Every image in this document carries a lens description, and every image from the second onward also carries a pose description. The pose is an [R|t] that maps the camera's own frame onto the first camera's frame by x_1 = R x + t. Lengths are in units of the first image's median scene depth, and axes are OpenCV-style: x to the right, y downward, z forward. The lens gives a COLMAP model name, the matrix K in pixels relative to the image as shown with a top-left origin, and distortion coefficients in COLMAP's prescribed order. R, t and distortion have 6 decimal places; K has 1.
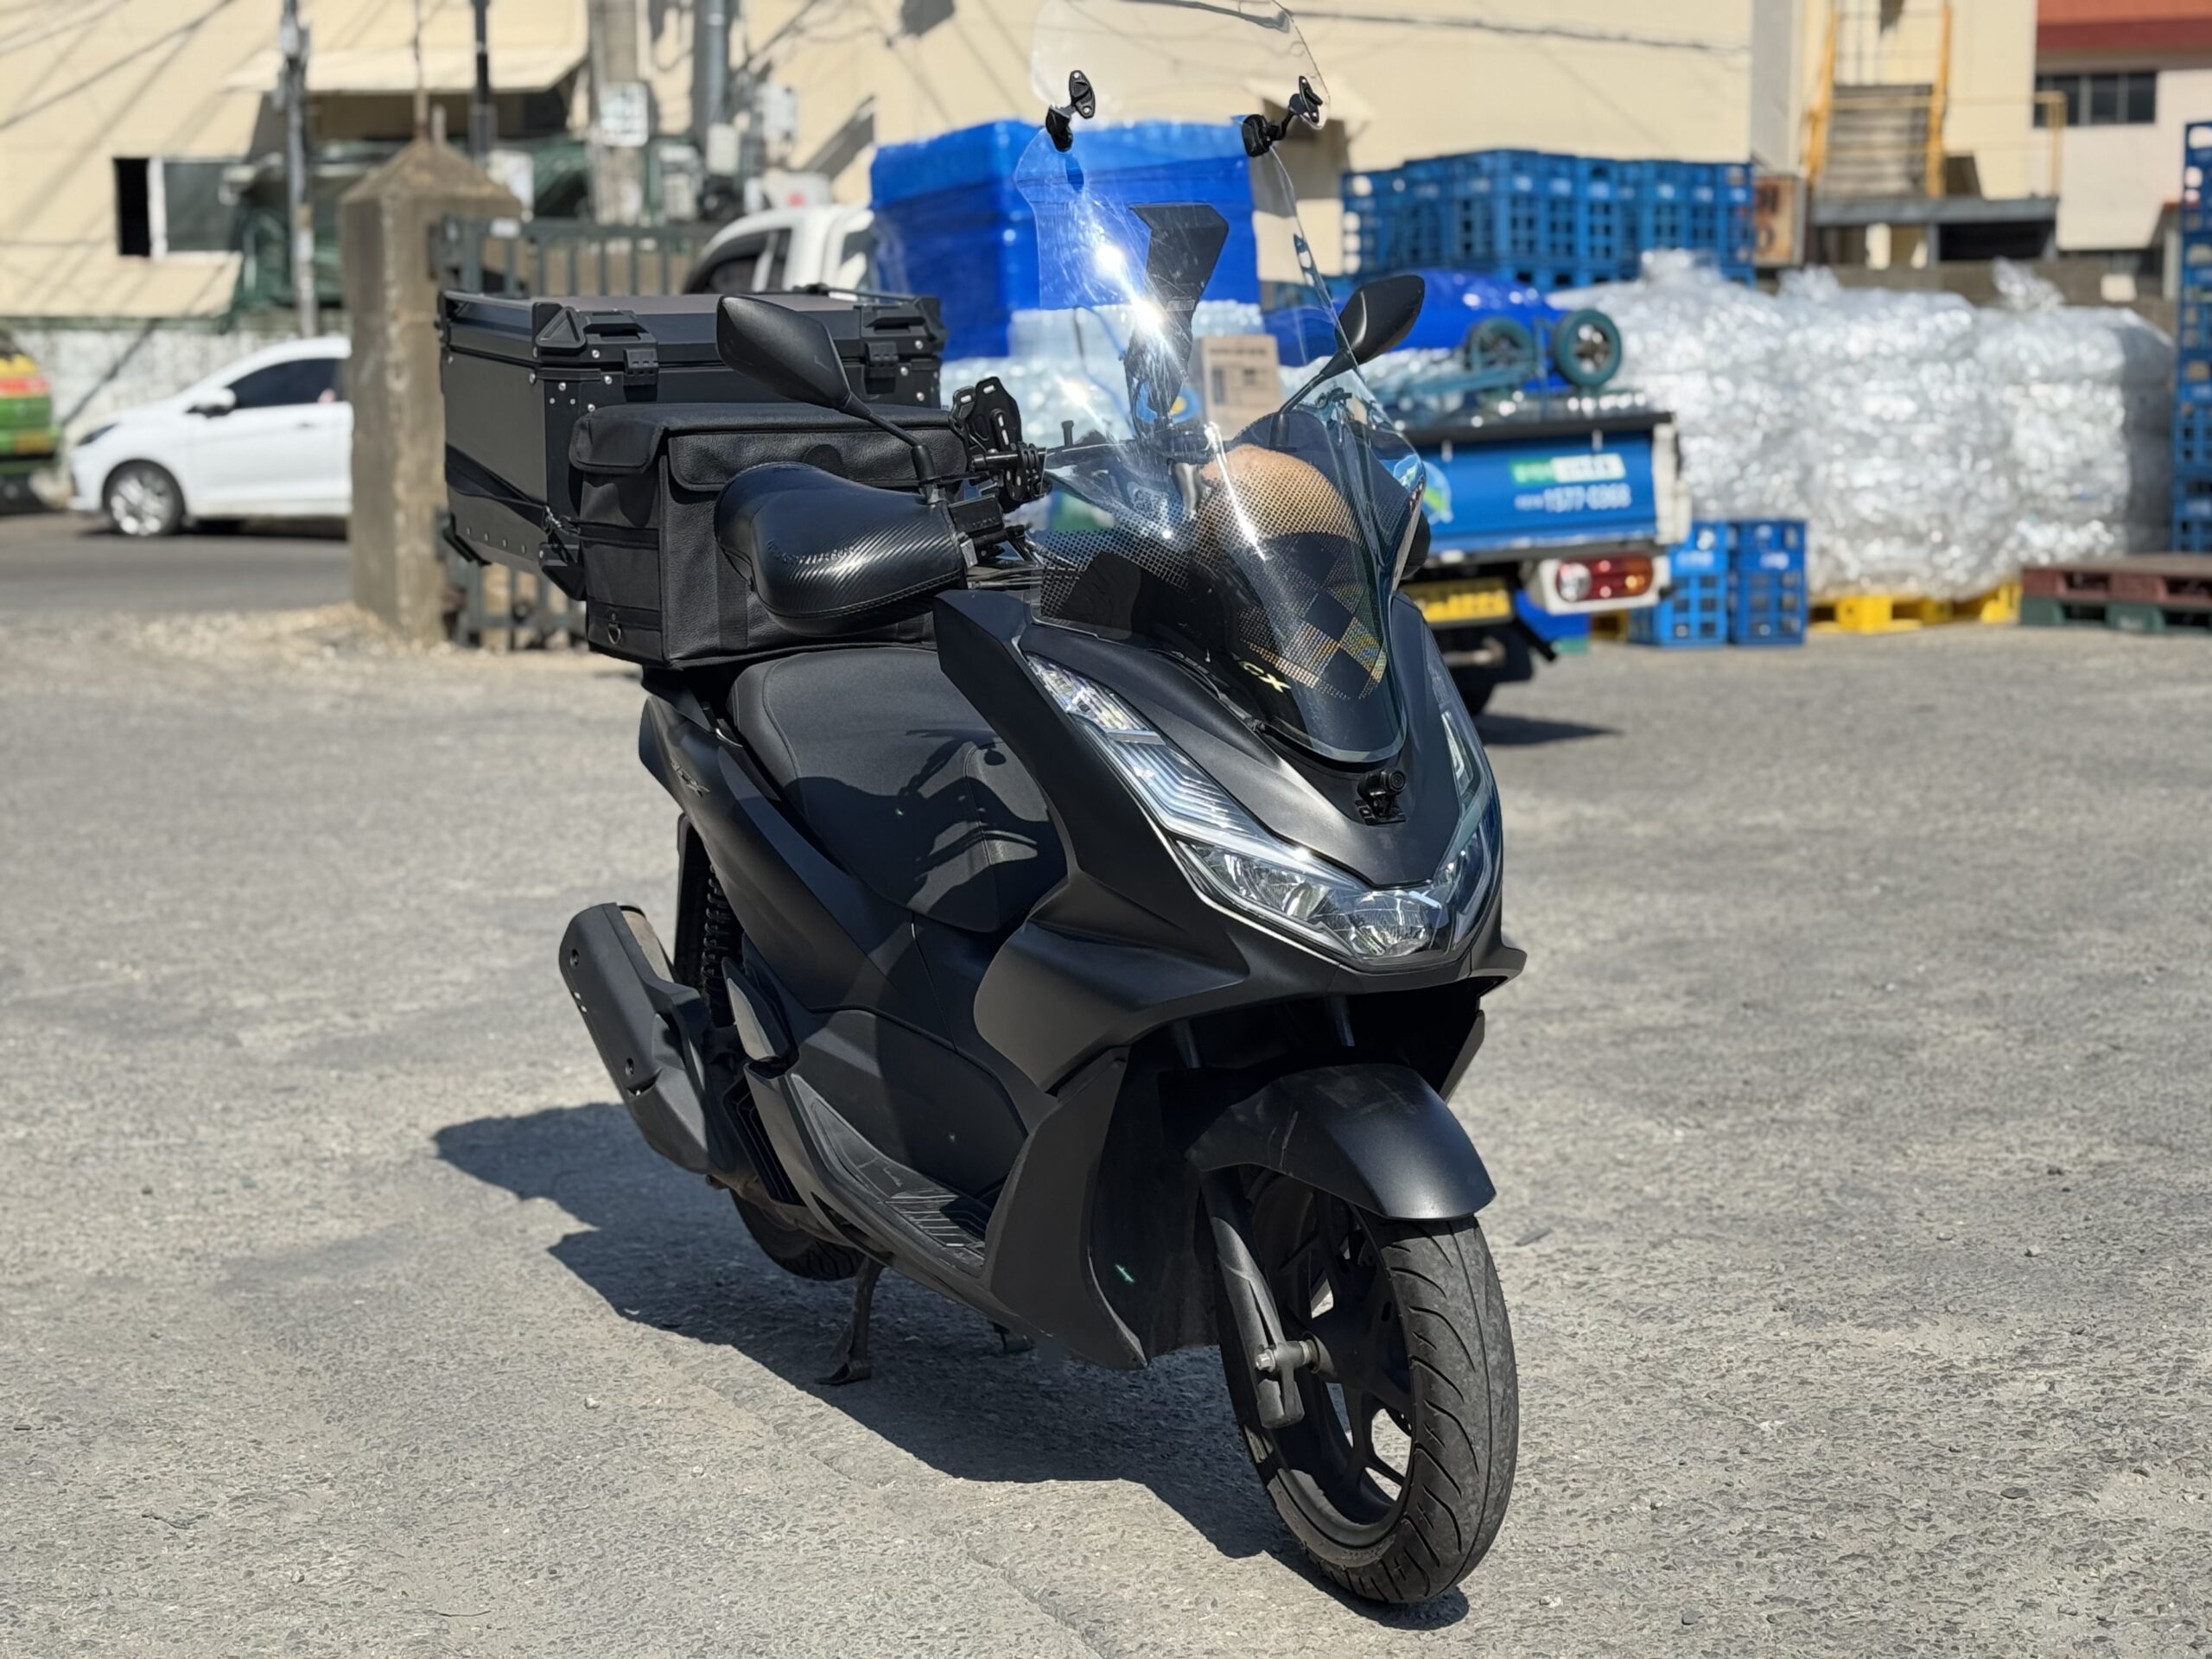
lens RADIAL K [[3695.0, 0, 1109.7], [0, 3695.0, 825.0], [0, 0, 1]] dist [0.131963, 0.000000]
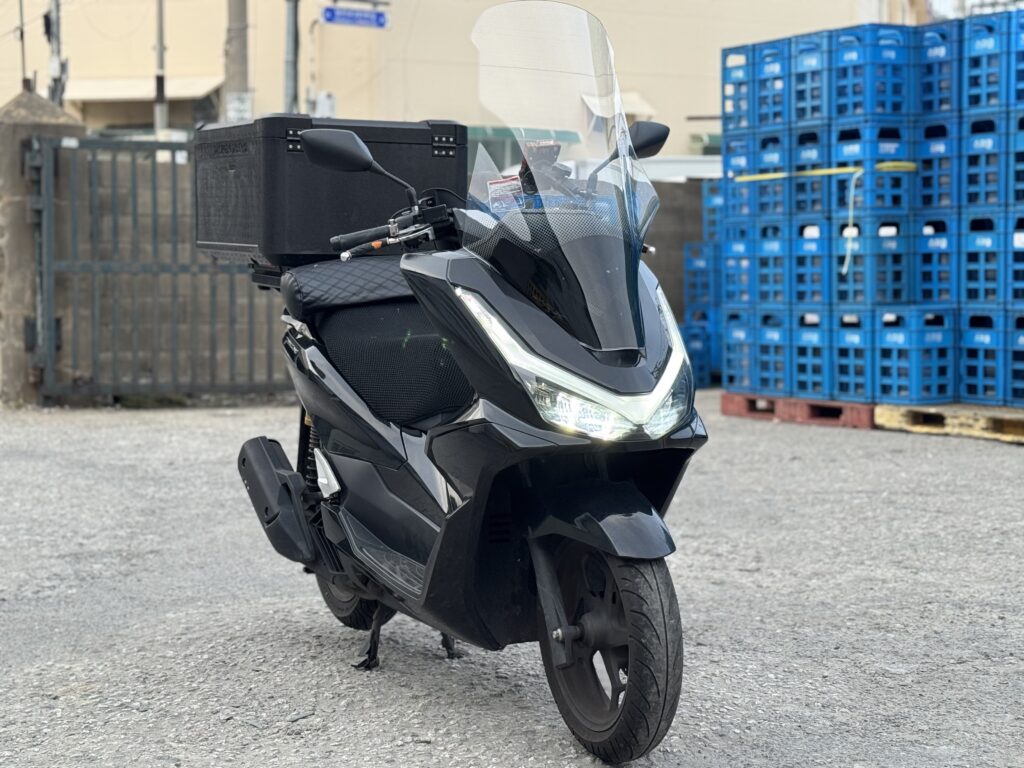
lens RADIAL K [[1763.1, 0, 514.6], [0, 1763.1, 379.4], [0, 0, 1]] dist [0.120834, 0.000000]
pose [[0.999721, 0.000801, -0.023598, 0.026052], [-0.002135, 0.998395, -0.056593, -0.009872], [0.023515, 0.056628, 0.998118, 0.146044]]
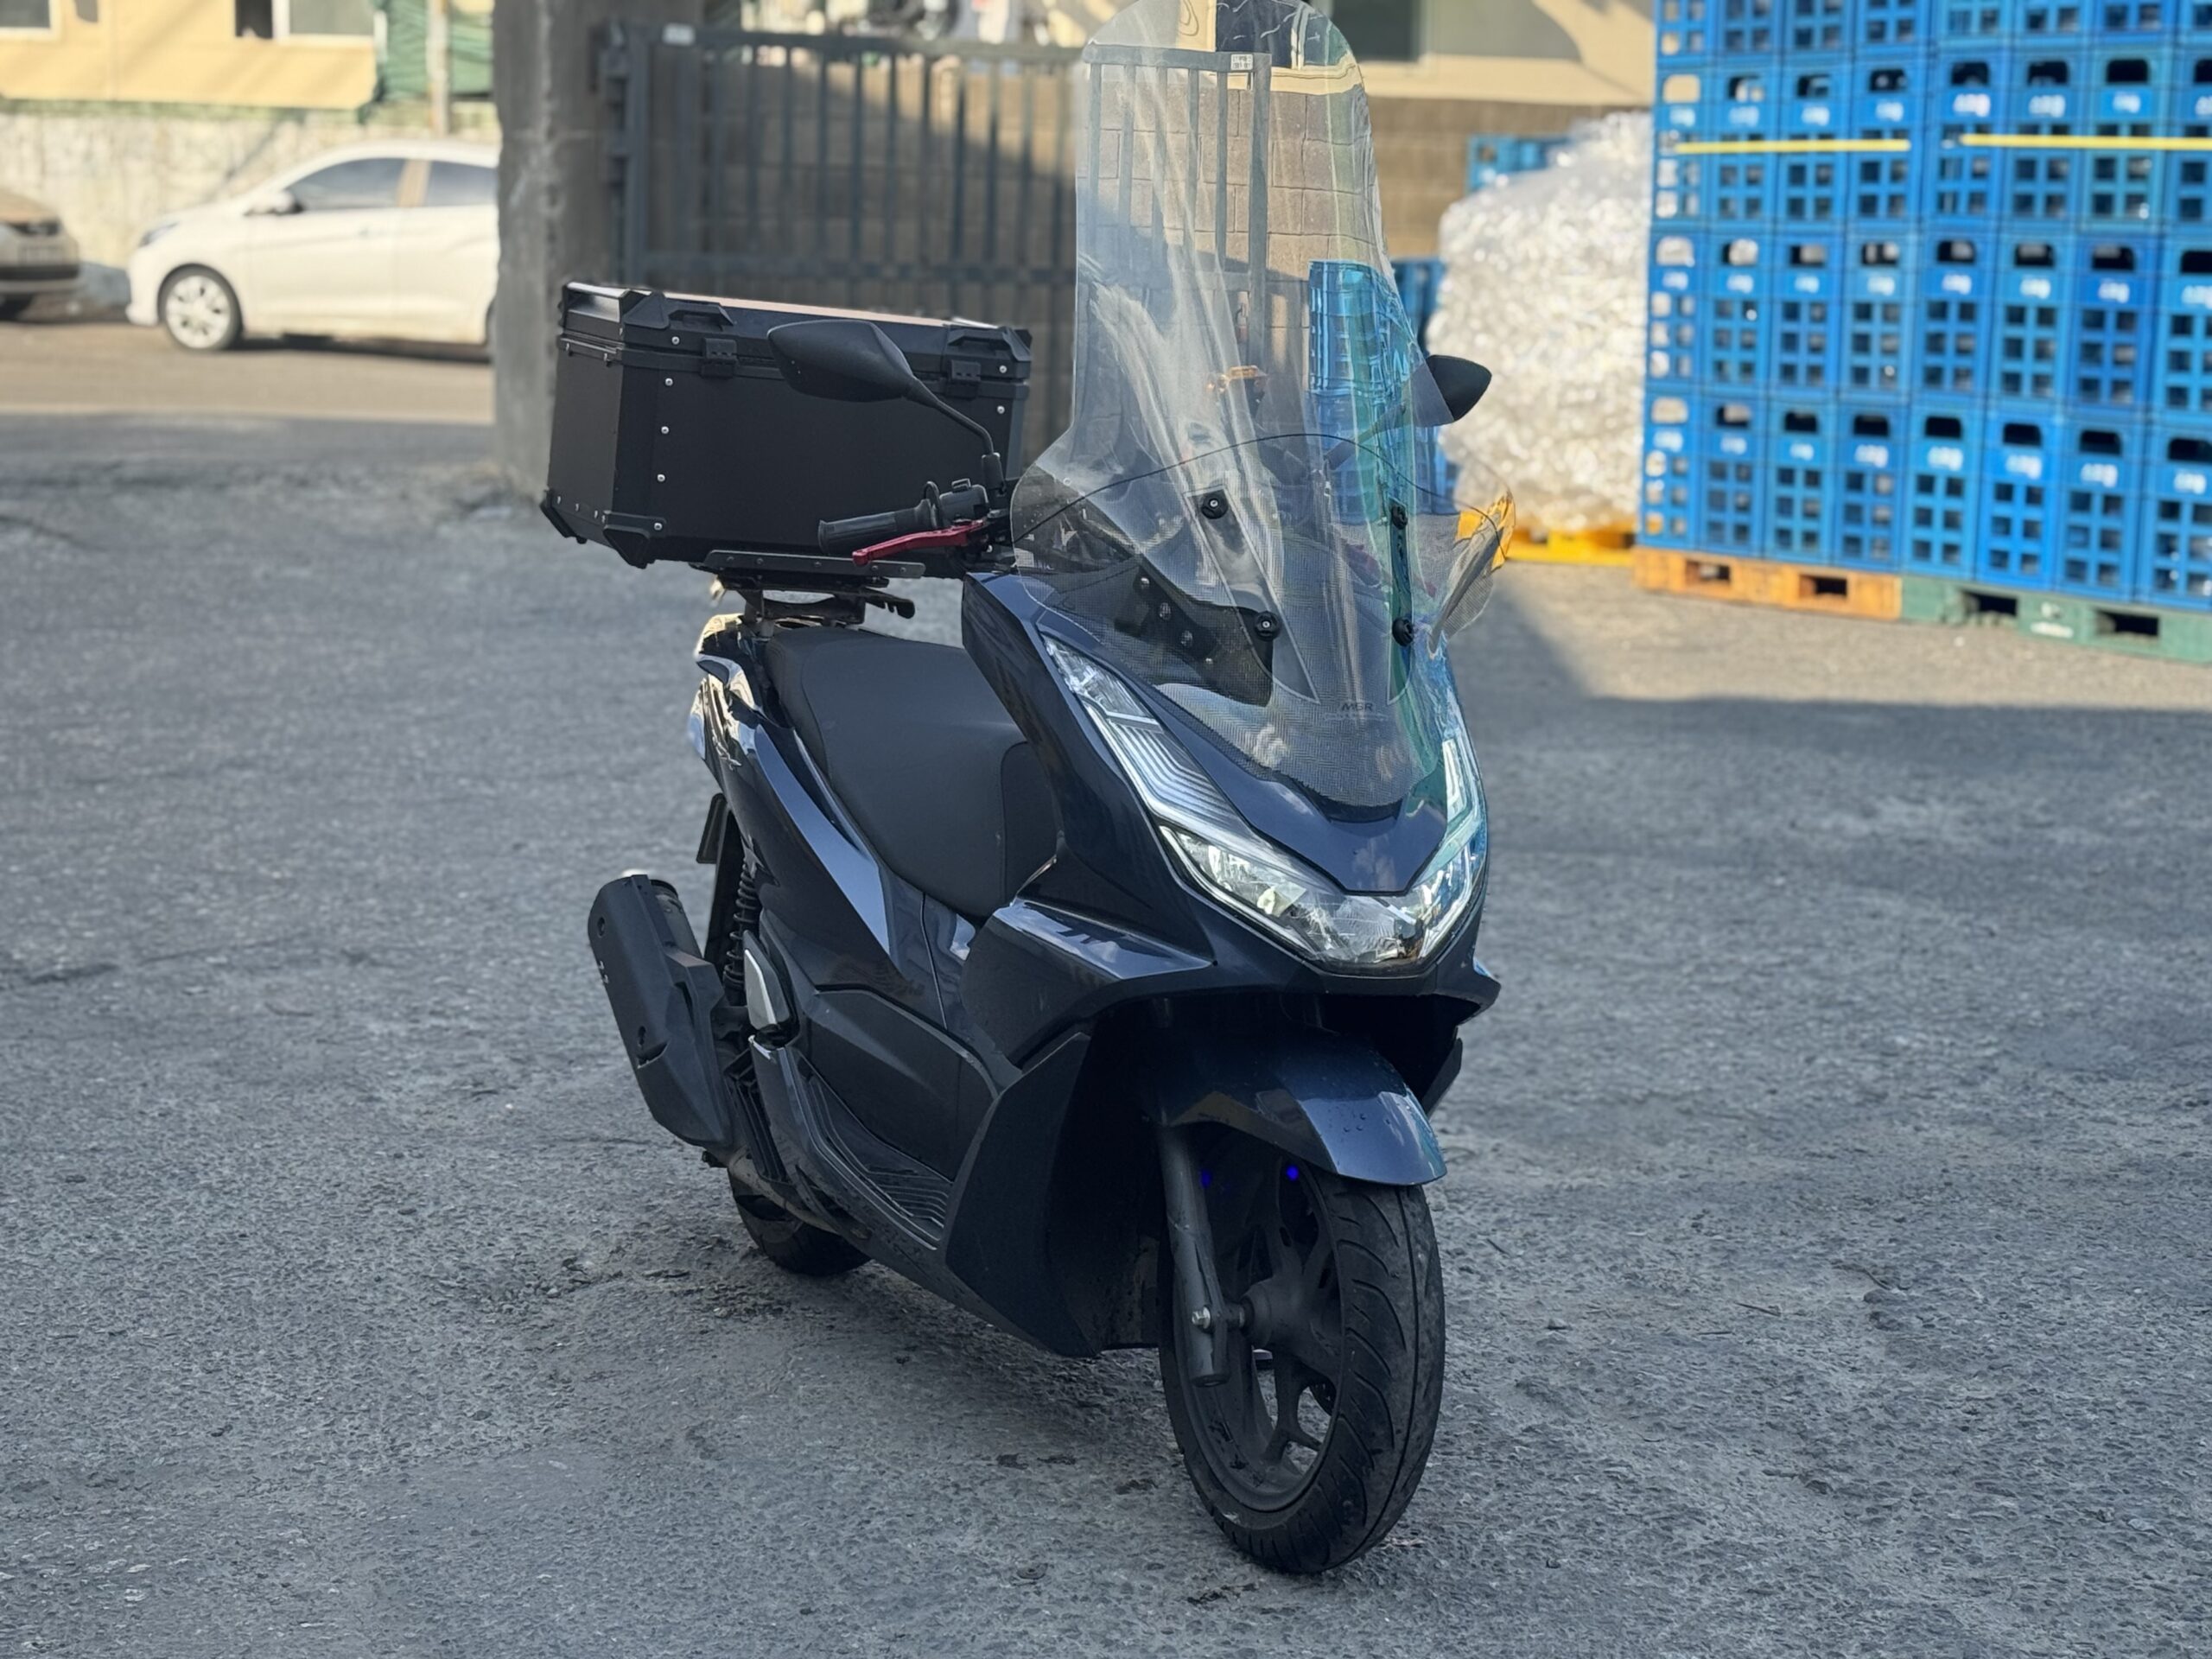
lens RADIAL K [[3941.3, 0, 1101.9], [0, 3941.3, 819.3], [0, 0, 1]] dist [0.131568, 0.000000]
pose [[0.998630, 0.033789, -0.039951, -0.011499], [-0.032109, 0.998602, 0.041978, -0.010828], [0.041314, -0.040638, 0.998319, 0.038904]]
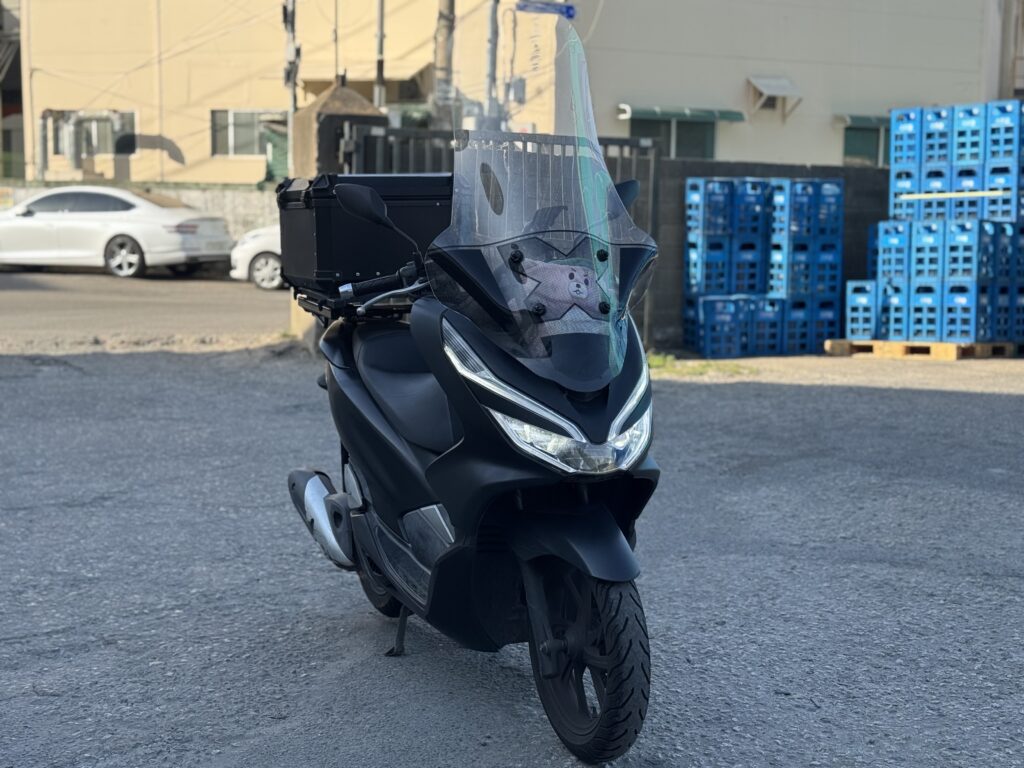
lens RADIAL K [[1556.0, 0, 507.2], [0, 1556.0, 361.9], [0, 0, 1]] dist [0.162182, 0.000000]
pose [[0.995821, 0.028778, -0.086671, -0.016039], [-0.031327, 0.999111, -0.028199, -0.015005], [0.085783, 0.030796, 0.995838, 0.135424]]
